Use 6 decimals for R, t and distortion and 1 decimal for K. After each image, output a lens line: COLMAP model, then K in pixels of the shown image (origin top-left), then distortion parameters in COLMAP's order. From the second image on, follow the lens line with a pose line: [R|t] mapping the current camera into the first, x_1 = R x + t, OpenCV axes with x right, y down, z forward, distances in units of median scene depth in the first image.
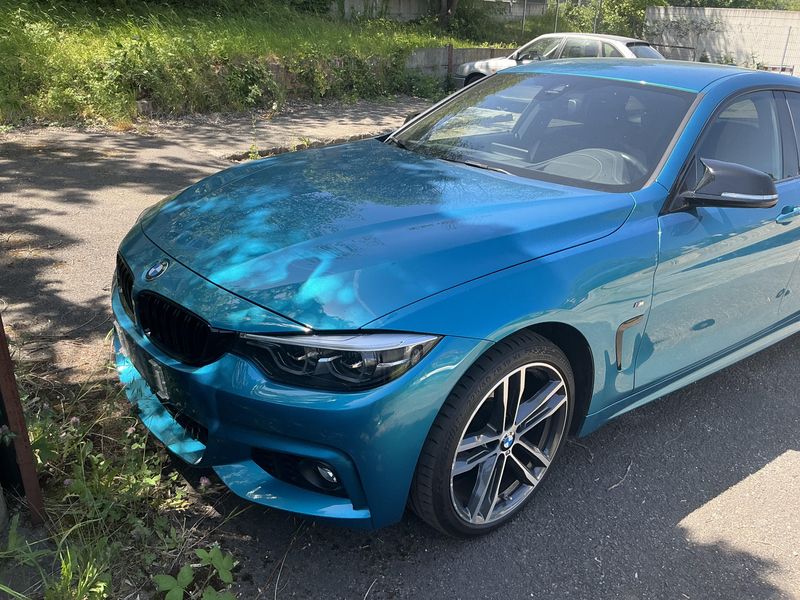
lens RADIAL K [[632.2, 0, 400.0], [0, 632.2, 300.0], [0, 0, 1]] dist [-0.005068, -0.010785]
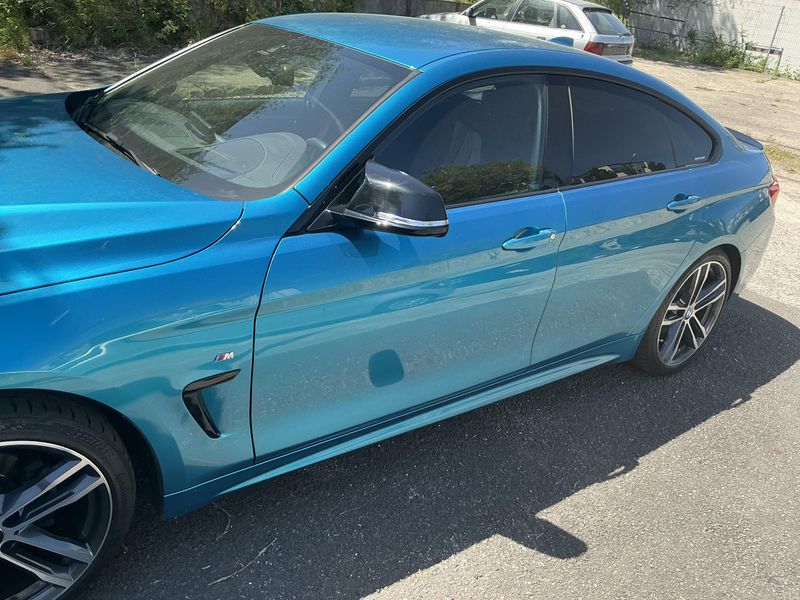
lens RADIAL K [[632.2, 0, 400.0], [0, 632.2, 300.0], [0, 0, 1]] dist [-0.005068, -0.010785]
pose [[0.996884, 0.076610, 0.018779, 0.120833], [-0.077734, 0.994581, 0.069032, -0.027212], [-0.013389, -0.070277, 0.997438, 0.057658]]
